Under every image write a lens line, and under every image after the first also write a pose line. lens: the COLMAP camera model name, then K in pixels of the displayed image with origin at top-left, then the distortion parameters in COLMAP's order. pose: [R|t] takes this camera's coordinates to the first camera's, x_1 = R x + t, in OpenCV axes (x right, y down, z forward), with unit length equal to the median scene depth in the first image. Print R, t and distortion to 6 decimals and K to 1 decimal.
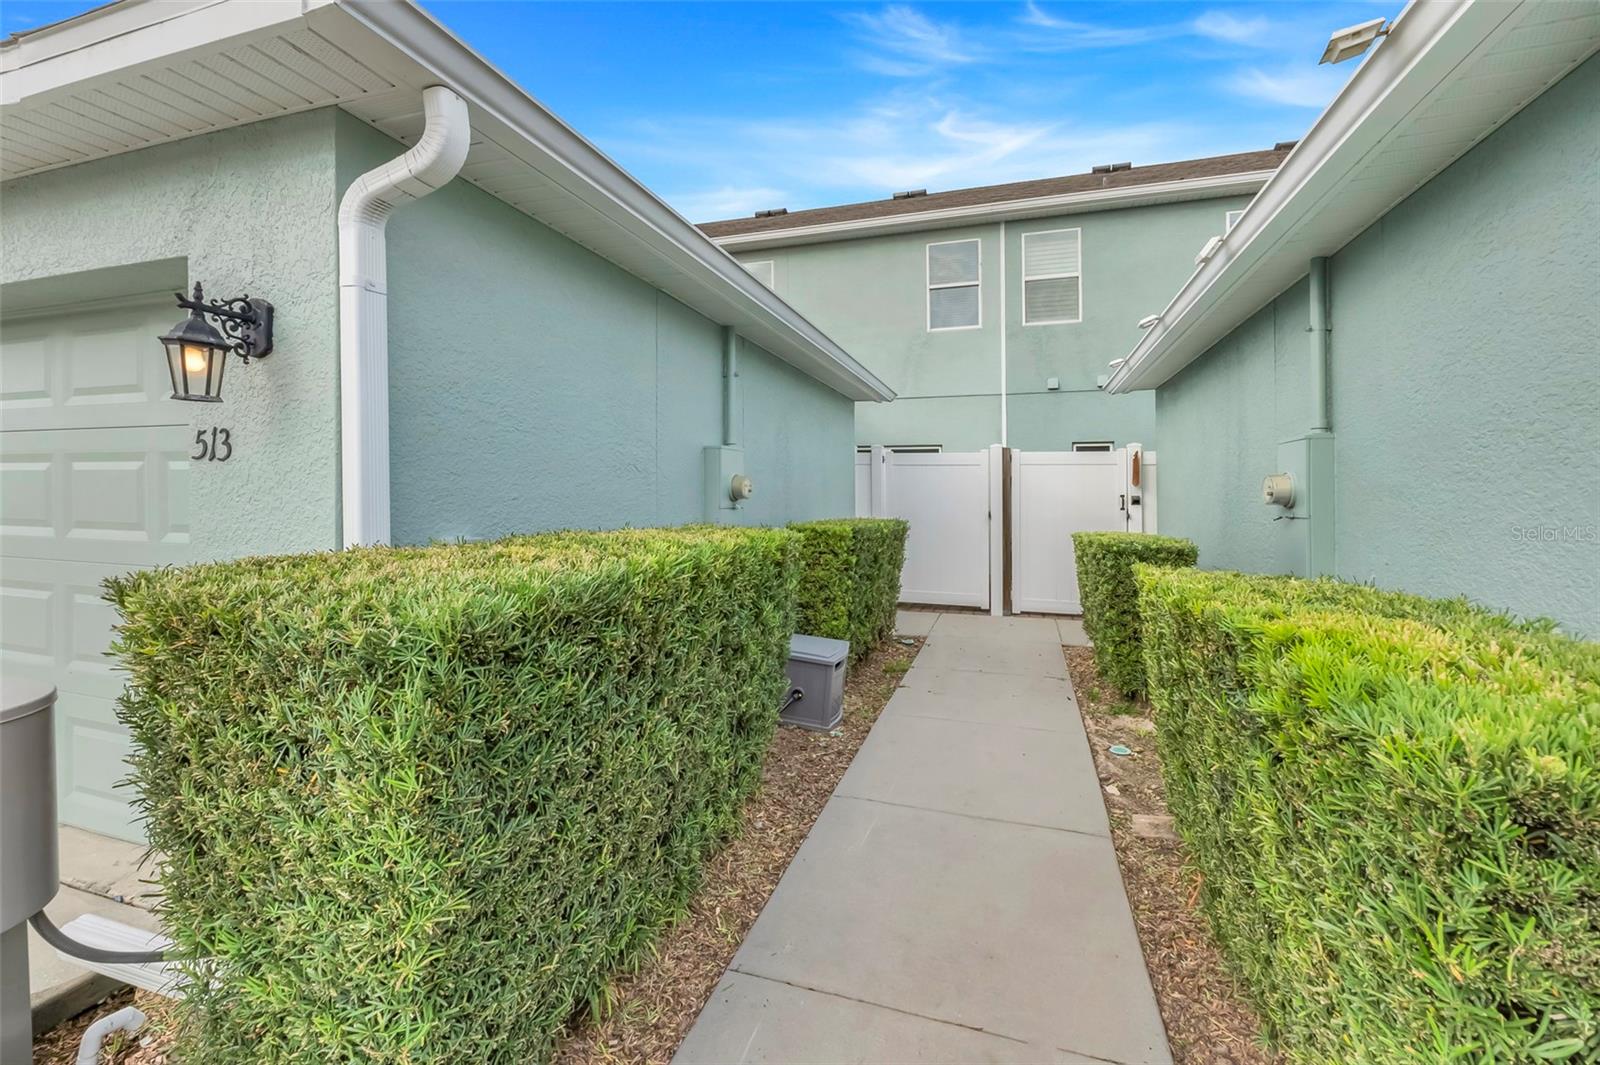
lens RADIAL K [[689.1, 0, 788.7], [0, 689.1, 488.8], [0, 0, 1]] dist [-0.001615, -0.000212]
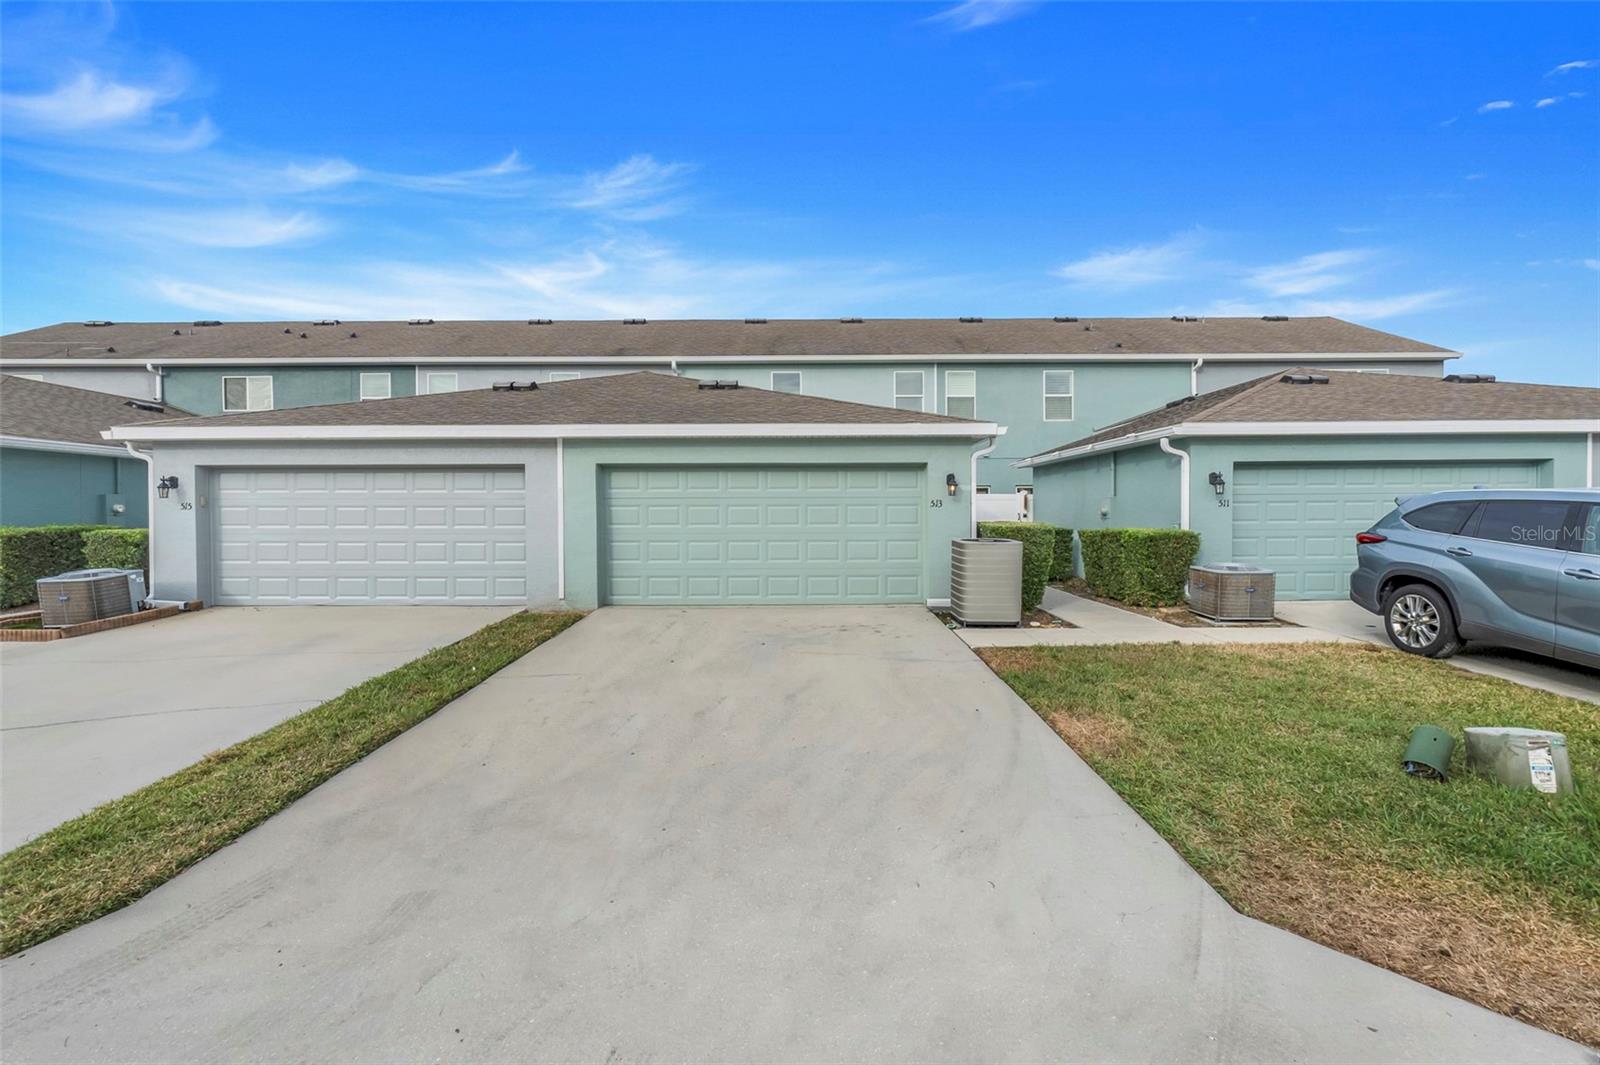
lens RADIAL K [[674.4, 0, 800.0], [0, 674.4, 532.5], [0, 0, 1]] dist [0.001285, 0.000250]
pose [[0.948154, -0.014800, 0.317468, -0.858367], [0.004413, 0.999432, 0.033410, -0.005633], [-0.317782, -0.030276, 0.947680, -0.833610]]
